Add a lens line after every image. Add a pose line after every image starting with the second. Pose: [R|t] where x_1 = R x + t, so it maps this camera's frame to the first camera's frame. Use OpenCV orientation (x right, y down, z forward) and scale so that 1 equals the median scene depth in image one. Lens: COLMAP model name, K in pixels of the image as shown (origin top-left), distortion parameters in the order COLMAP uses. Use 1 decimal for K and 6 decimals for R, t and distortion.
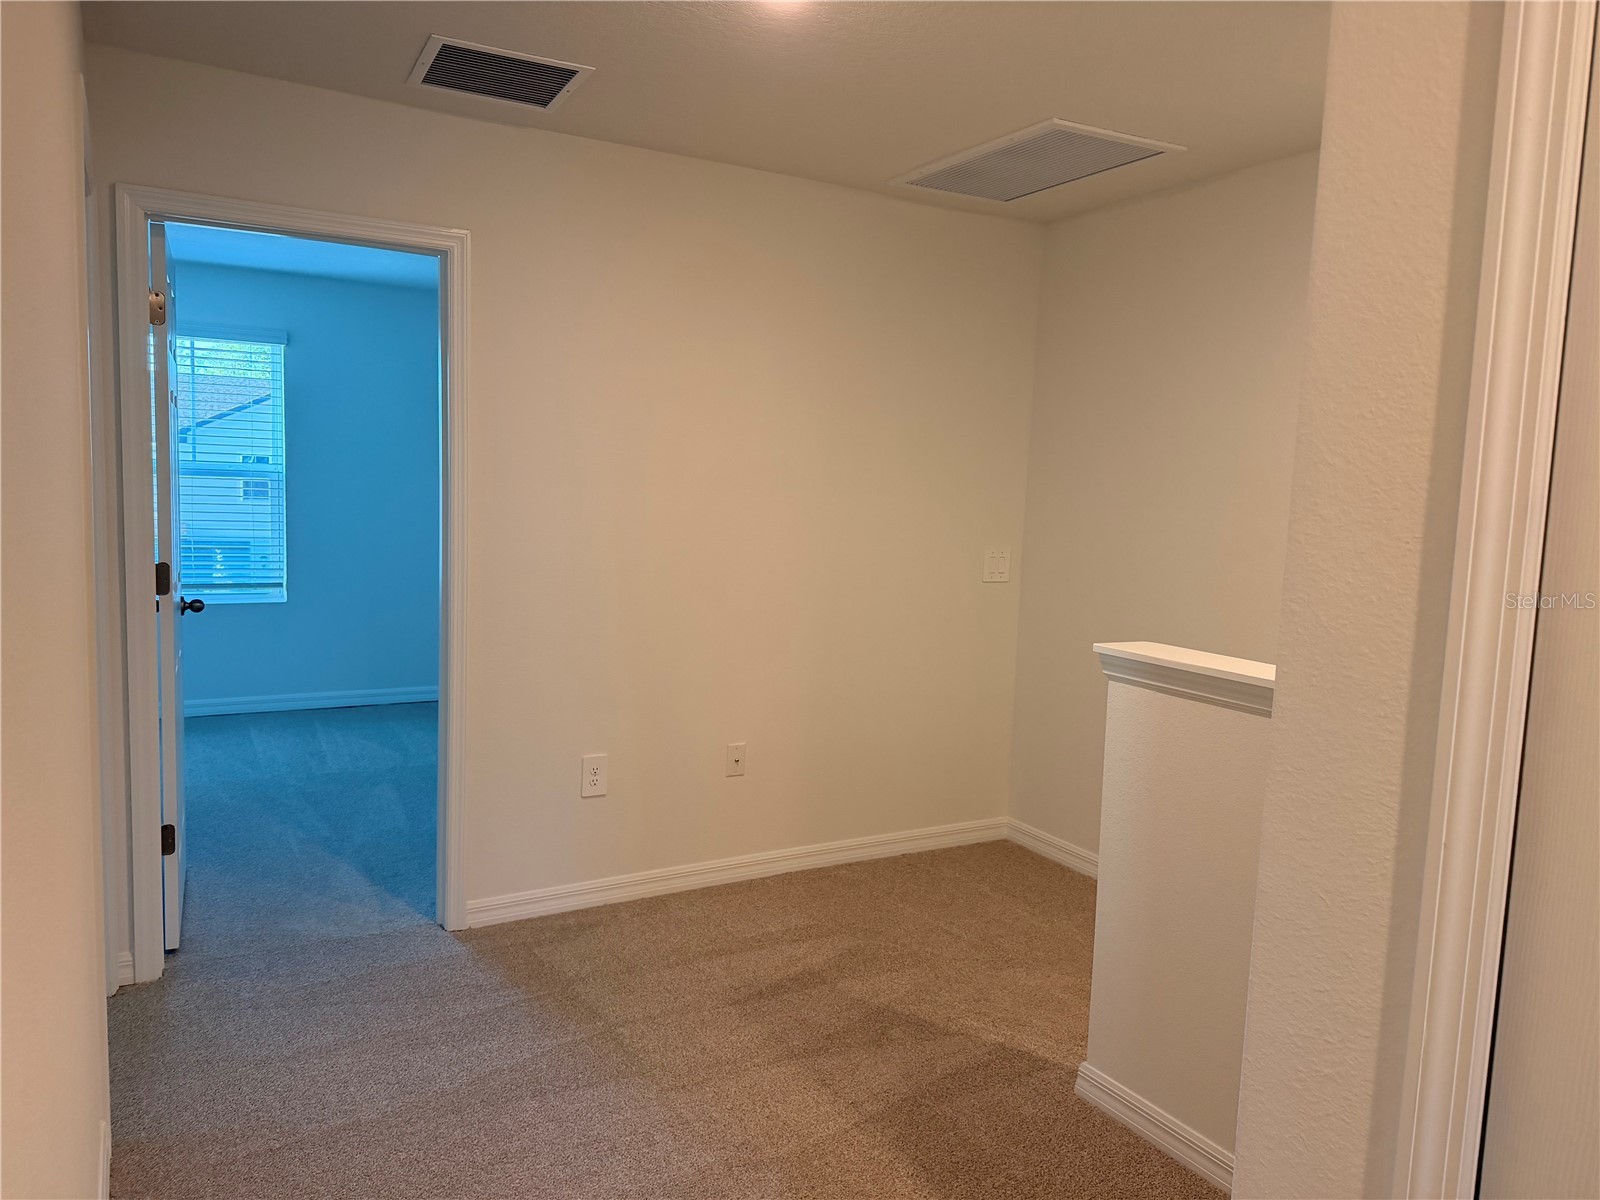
lens RADIAL K [[1115.7, 0, 800.0], [0, 1115.7, 600.0], [0, 0, 1]] dist [0.061577, -0.080098]
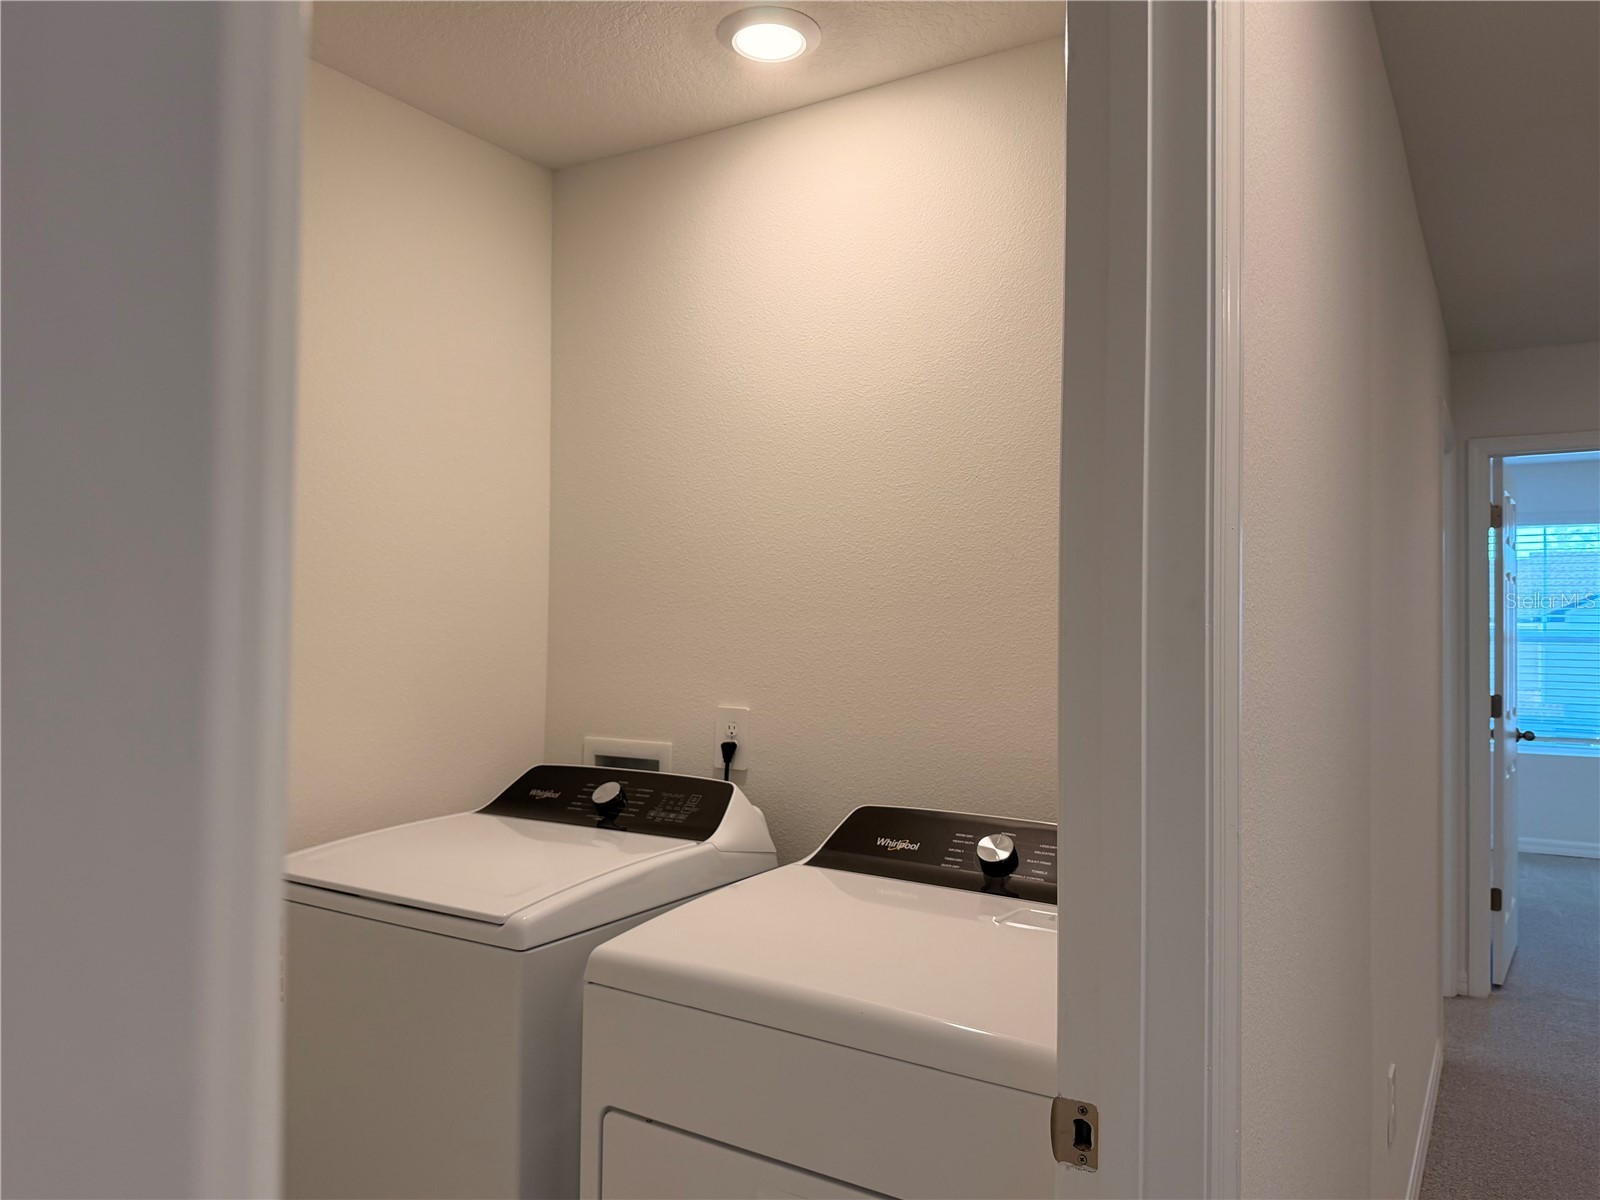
lens RADIAL K [[1115.7, 0, 800.0], [0, 1115.7, 600.0], [0, 0, 1]] dist [0.061577, -0.080098]
pose [[0.461392, -0.053076, -0.885607, 0.281596], [-0.092492, 0.989892, -0.107513, 0.083934], [0.882362, 0.131517, 0.451819, -0.409210]]
